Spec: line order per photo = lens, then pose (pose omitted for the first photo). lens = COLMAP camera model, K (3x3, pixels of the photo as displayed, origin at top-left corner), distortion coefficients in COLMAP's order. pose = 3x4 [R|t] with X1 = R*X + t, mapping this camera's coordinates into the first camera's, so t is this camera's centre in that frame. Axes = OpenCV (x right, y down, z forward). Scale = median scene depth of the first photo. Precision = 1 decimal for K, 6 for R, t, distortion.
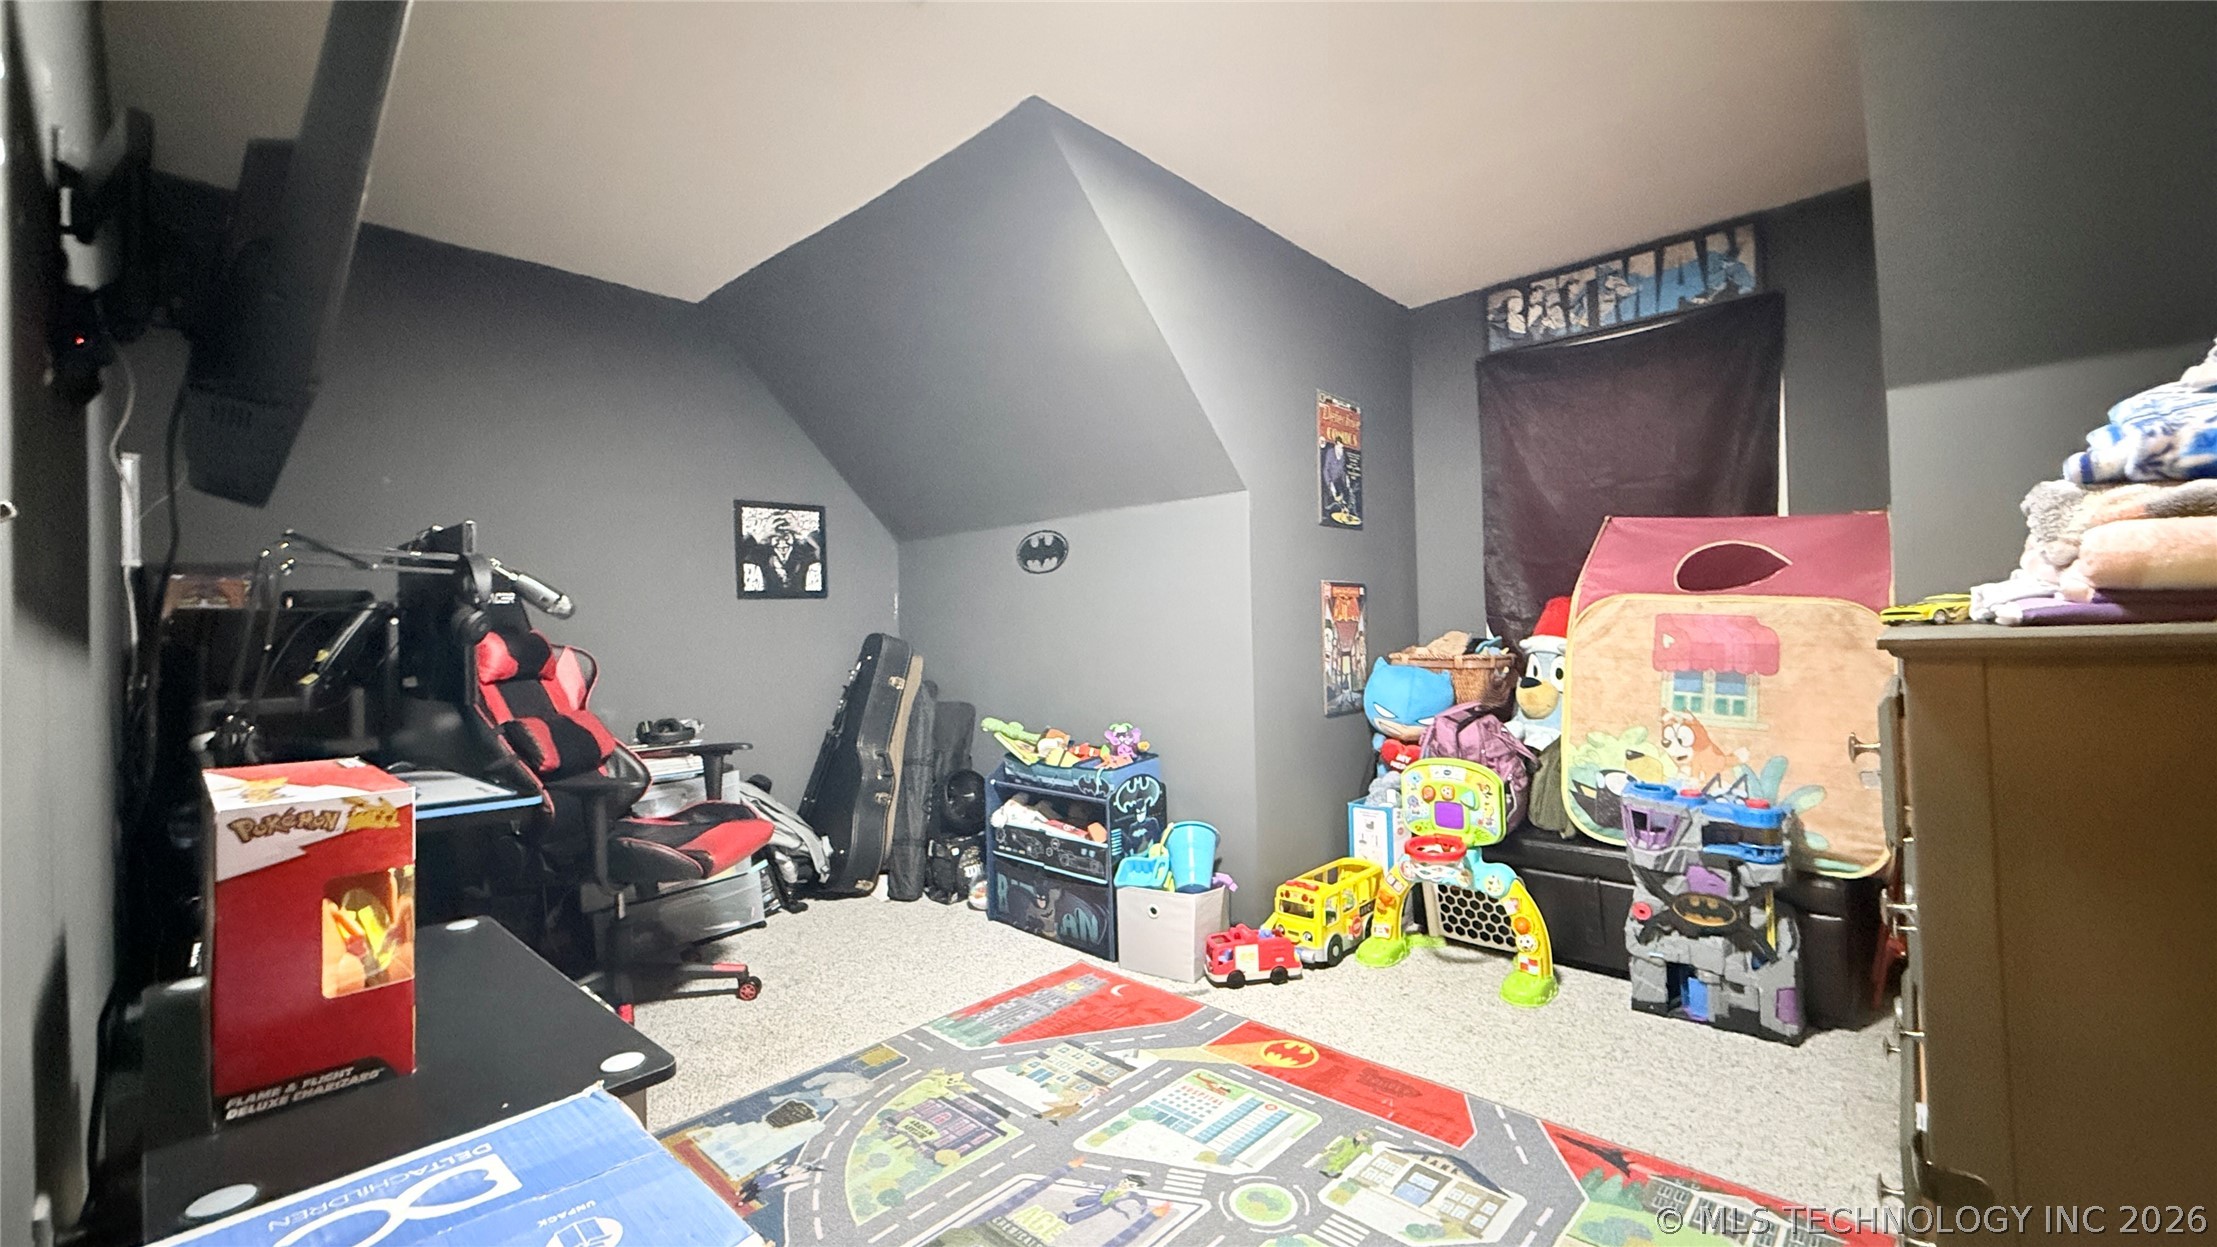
lens RADIAL K [[881.8, 0, 1098.3], [0, 881.8, 618.8], [0, 0, 1]] dist [-0.000773, -0.000273]
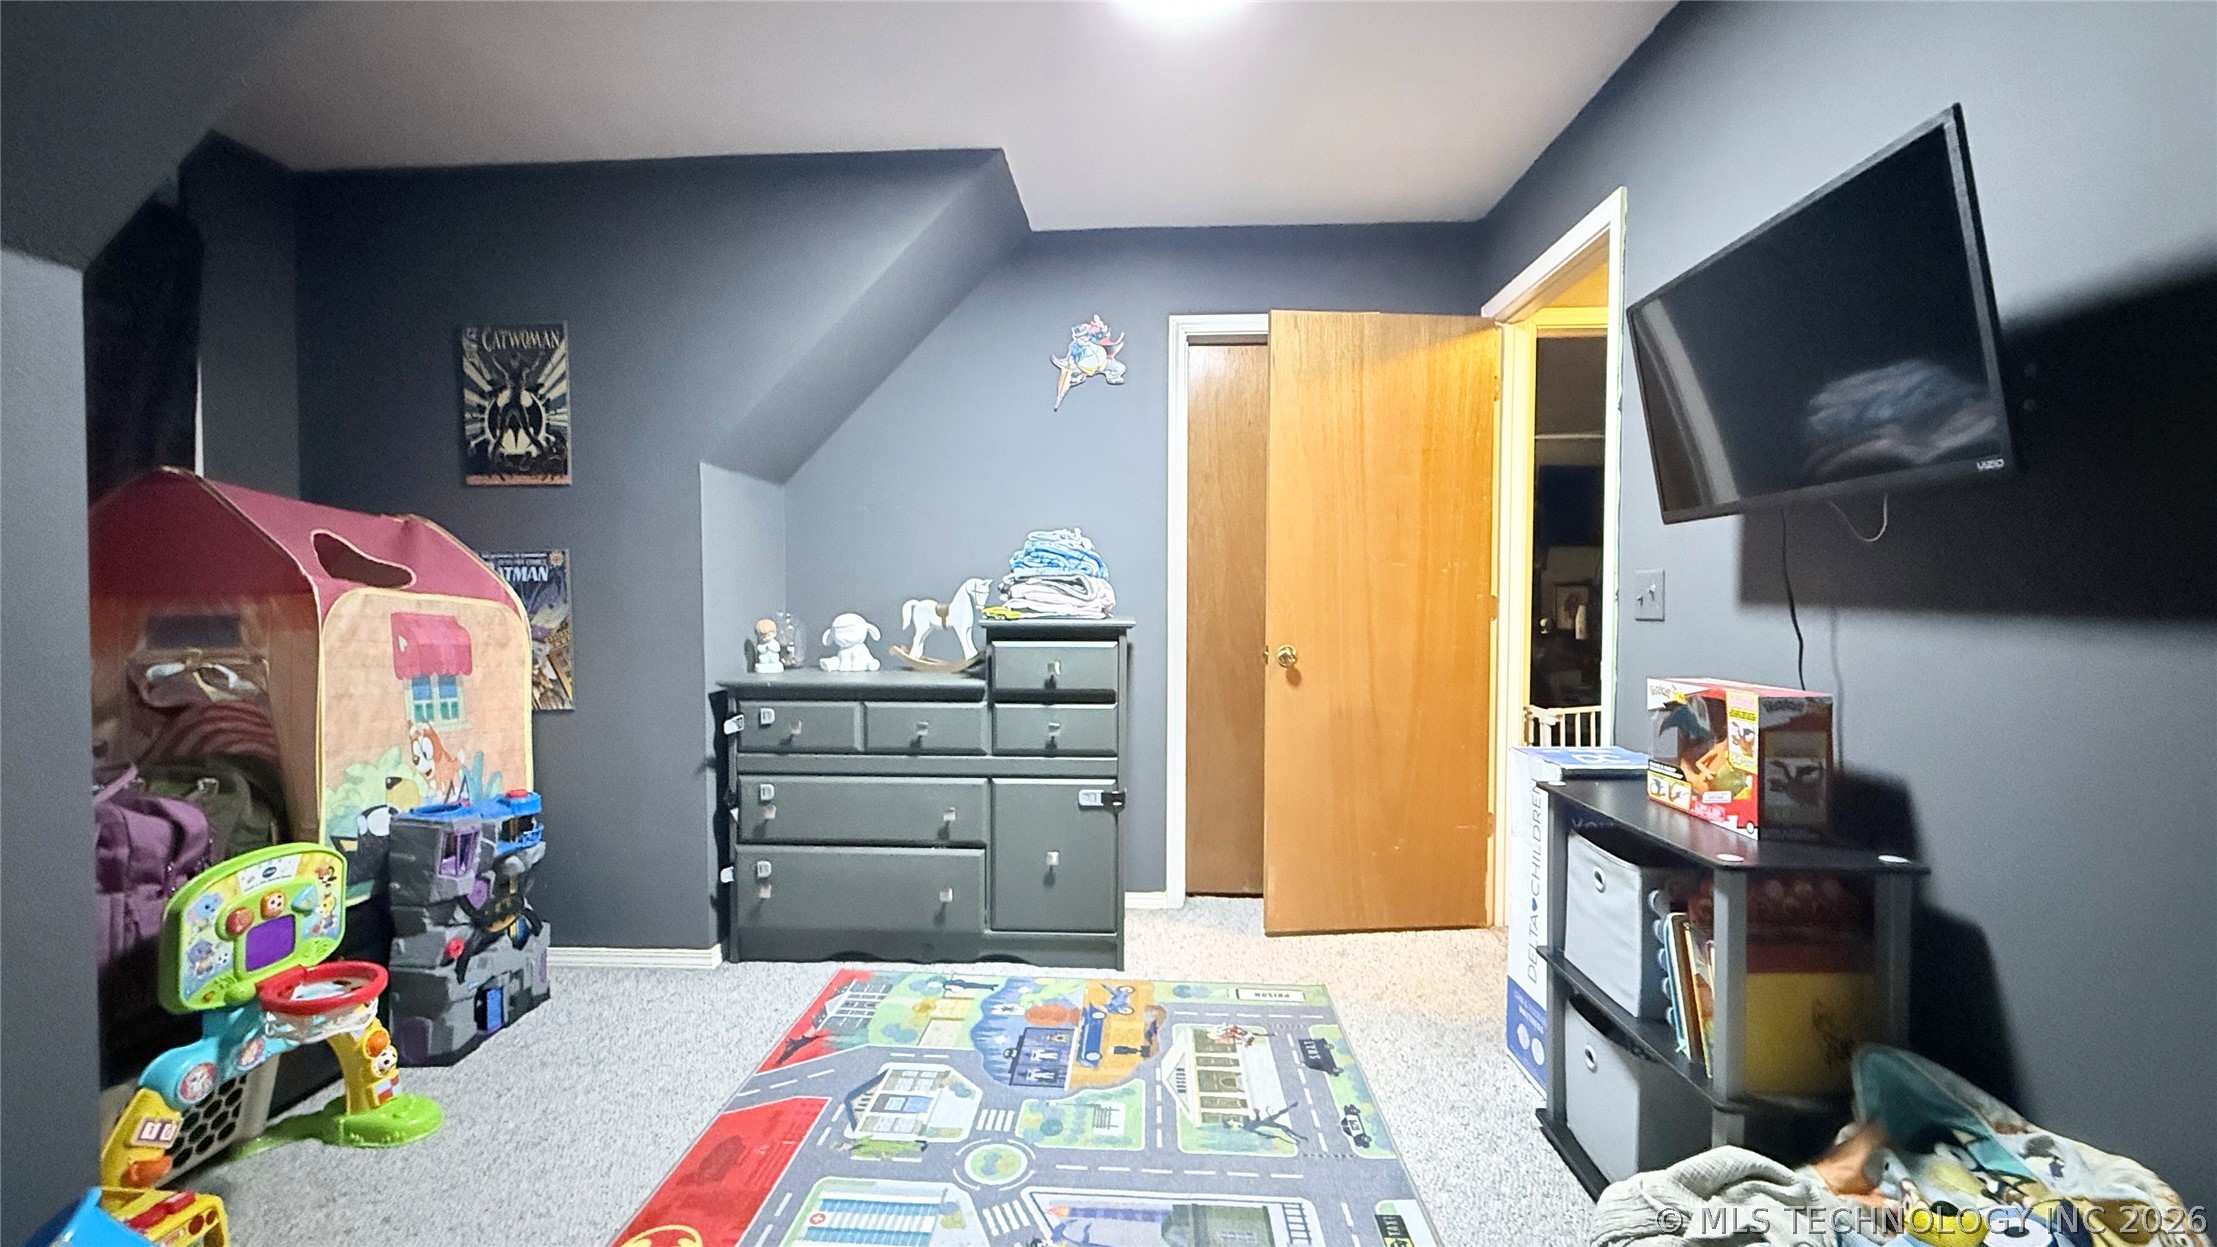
lens RADIAL K [[881.8, 0, 1093.9], [0, 881.8, 624.3], [0, 0, 1]] dist [-0.000773, -0.000273]
pose [[-0.644689, 0.006072, 0.764421, -0.469715], [0.006258, 0.999977, -0.002666, 0.012674], [-0.764419, 0.003065, -0.644712, 1.064708]]
